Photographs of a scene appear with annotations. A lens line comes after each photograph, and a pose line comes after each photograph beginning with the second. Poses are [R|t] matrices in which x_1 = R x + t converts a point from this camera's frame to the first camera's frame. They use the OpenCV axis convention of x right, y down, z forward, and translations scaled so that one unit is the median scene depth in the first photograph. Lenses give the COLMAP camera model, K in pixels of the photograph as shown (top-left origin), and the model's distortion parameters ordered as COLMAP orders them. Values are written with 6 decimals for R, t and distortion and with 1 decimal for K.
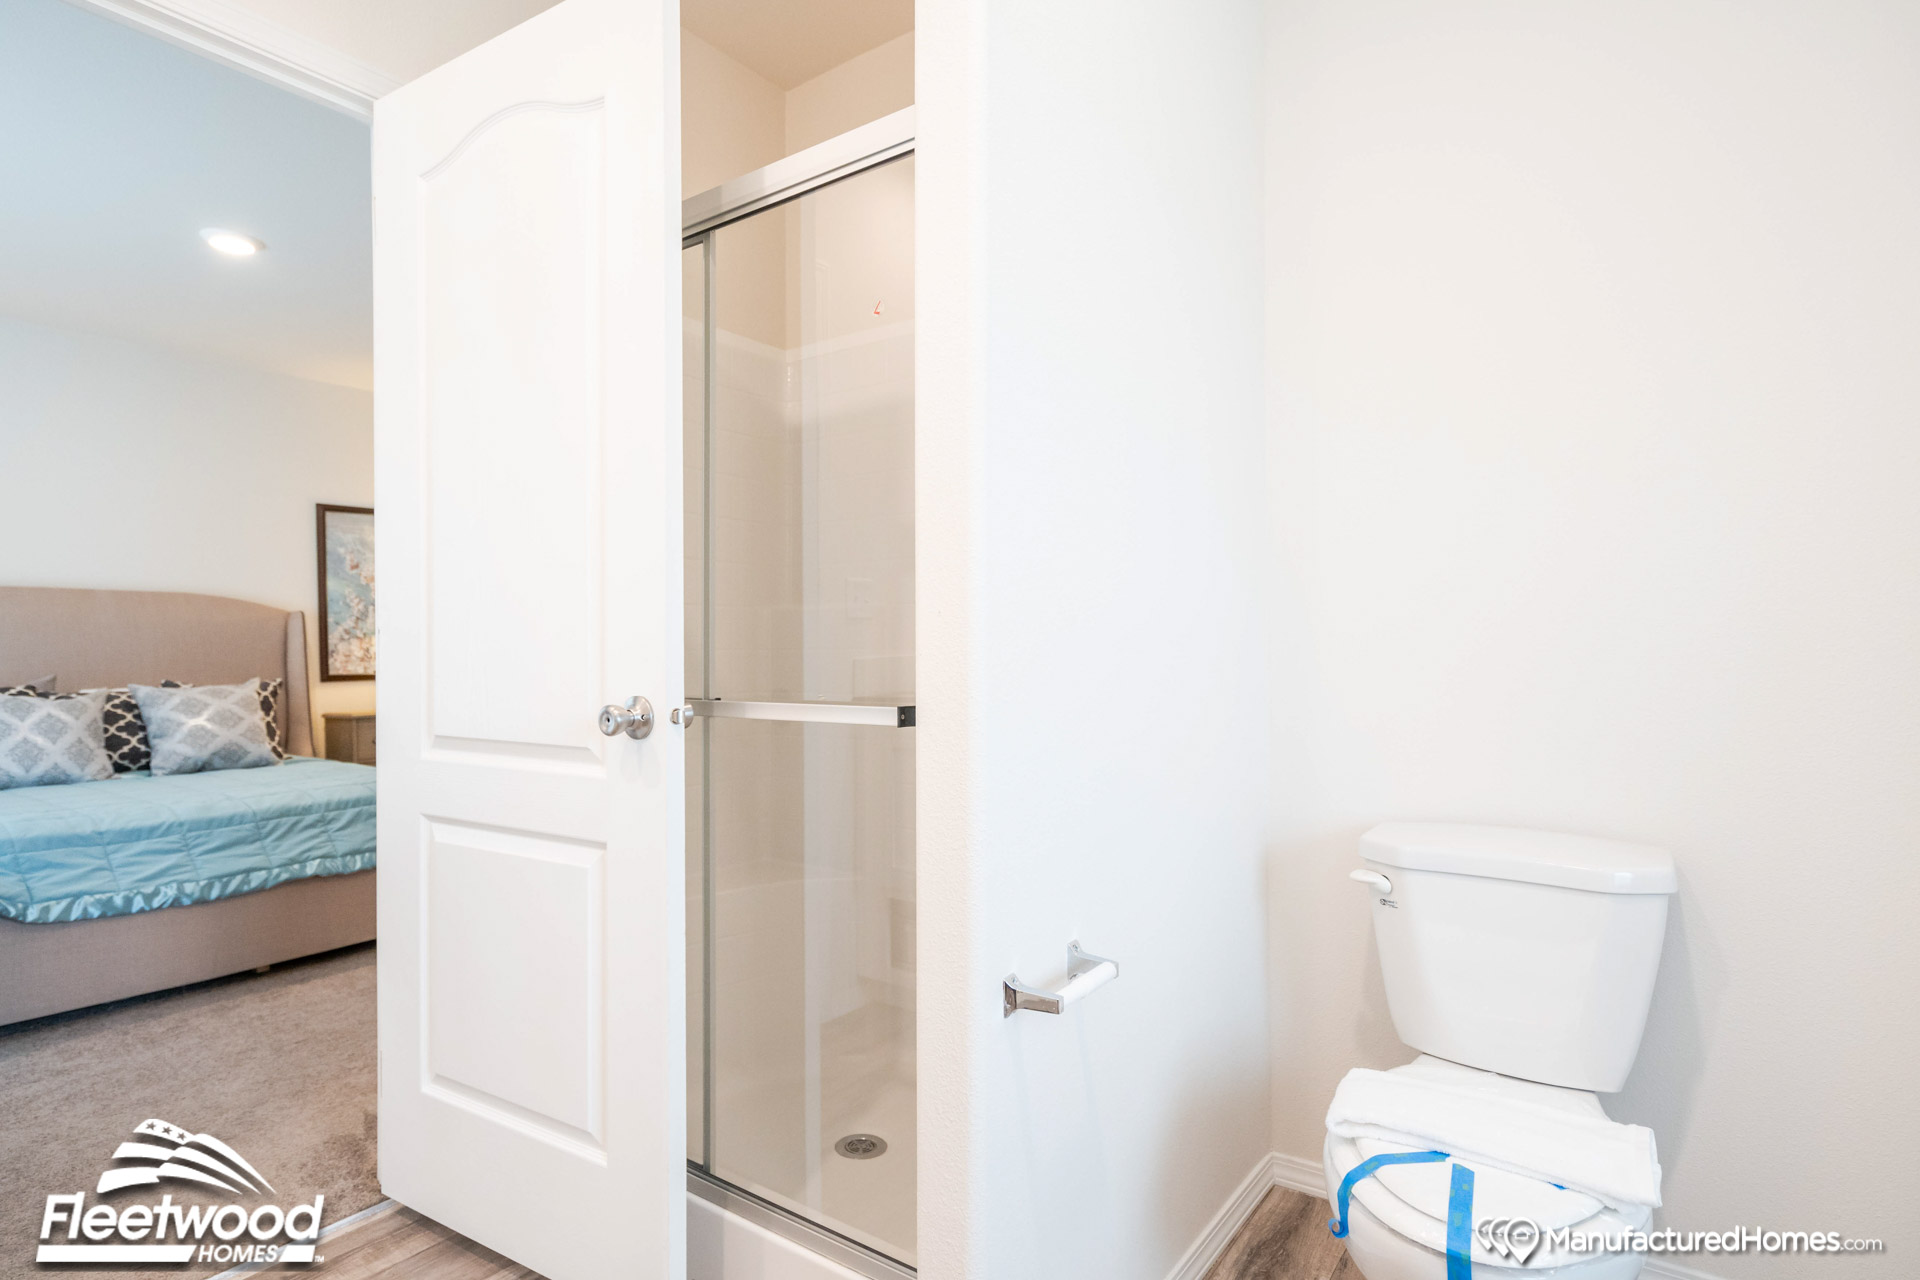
lens RADIAL K [[970.9, 0, 929.7], [0, 970.9, 661.4], [0, 0, 1]] dist [-0.002220, 0.000201]
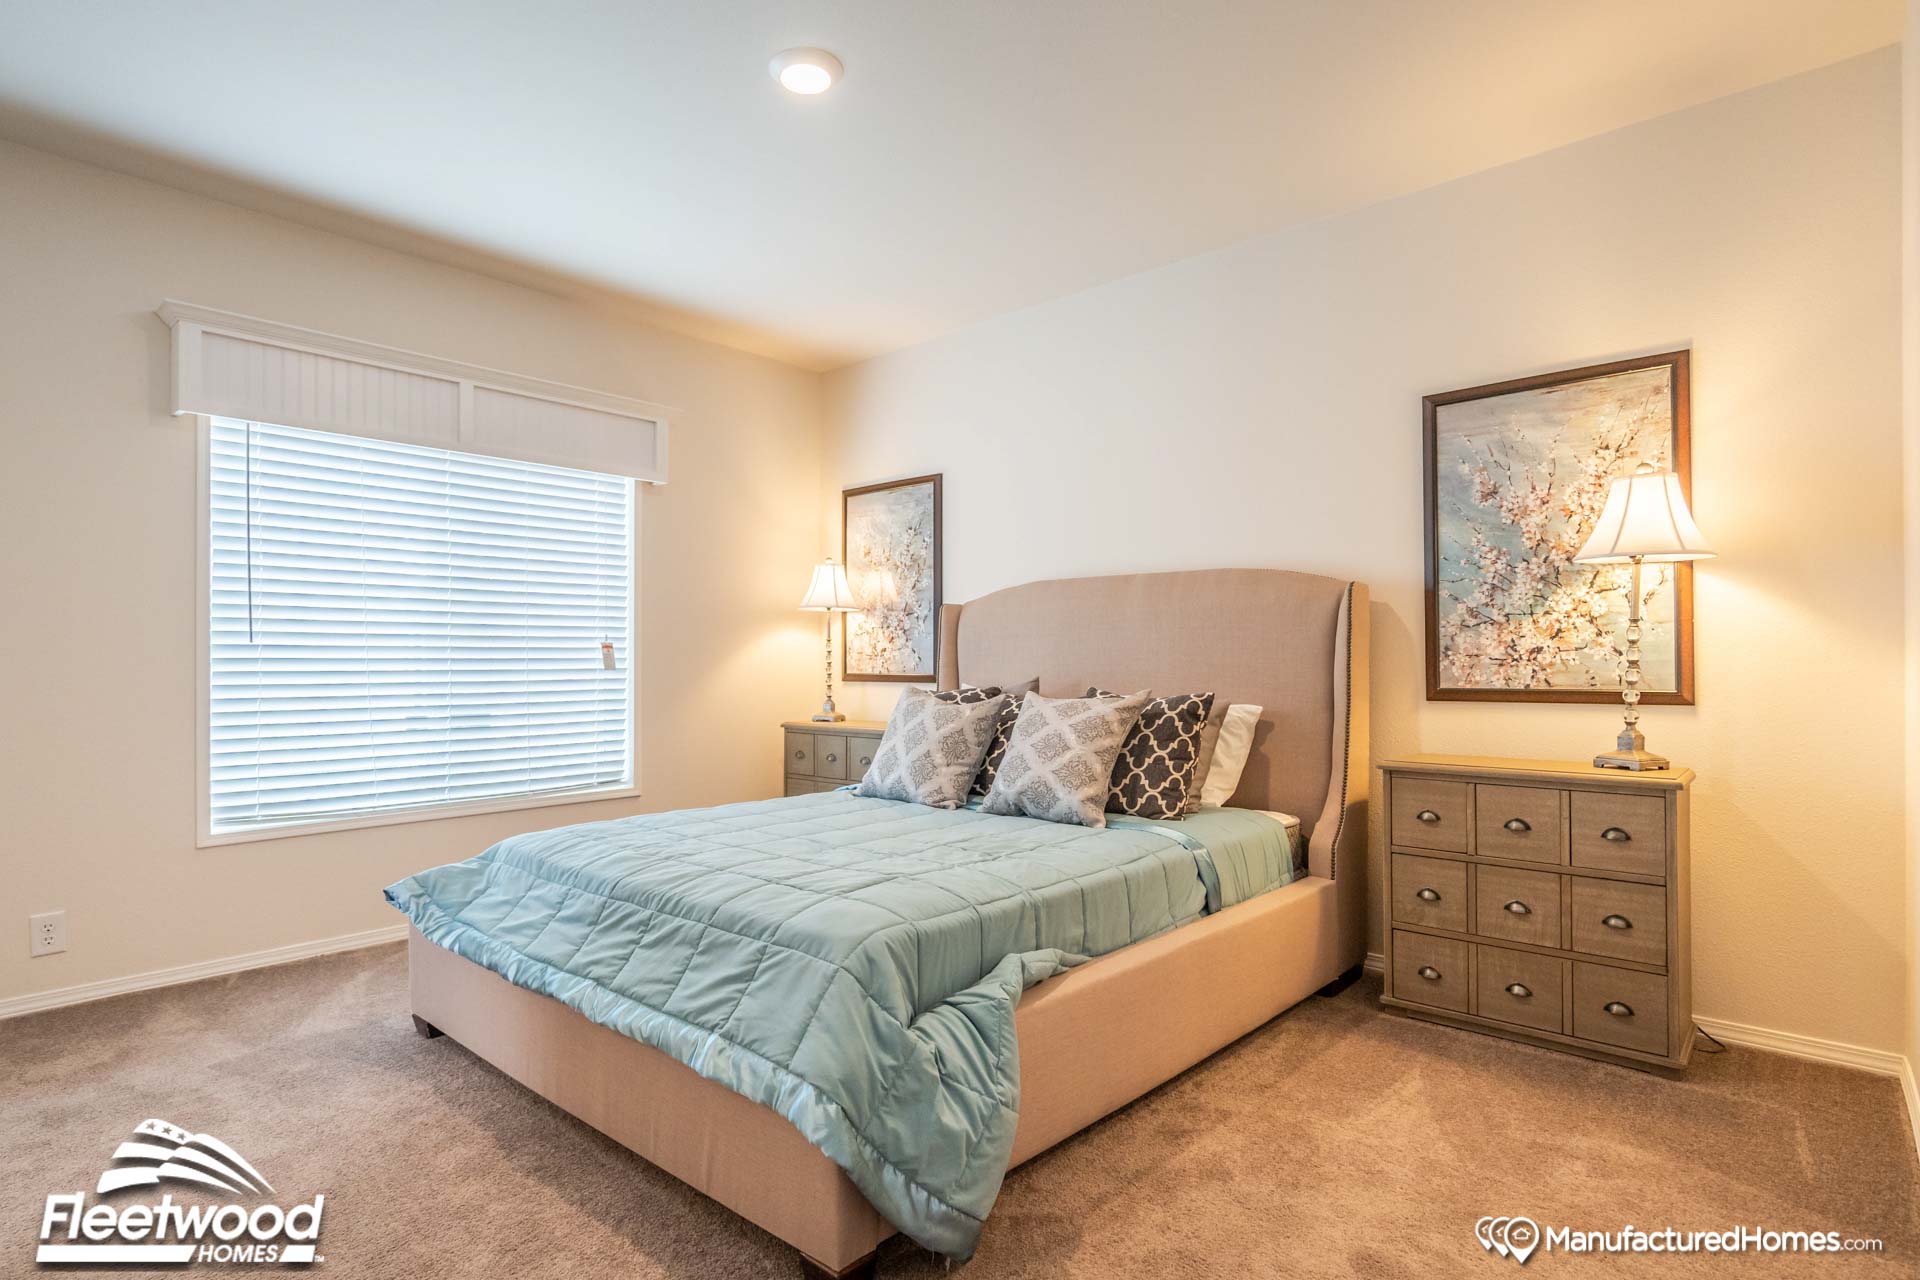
lens RADIAL K [[970.9, 0, 929.7], [0, 970.9, 661.4], [0, 0, 1]] dist [-0.002220, 0.000201]
pose [[-0.069311, -0.002220, -0.997593, -0.023203], [-0.007934, 0.999967, -0.001675, 0.000770], [0.997564, 0.007799, -0.069326, 0.735974]]
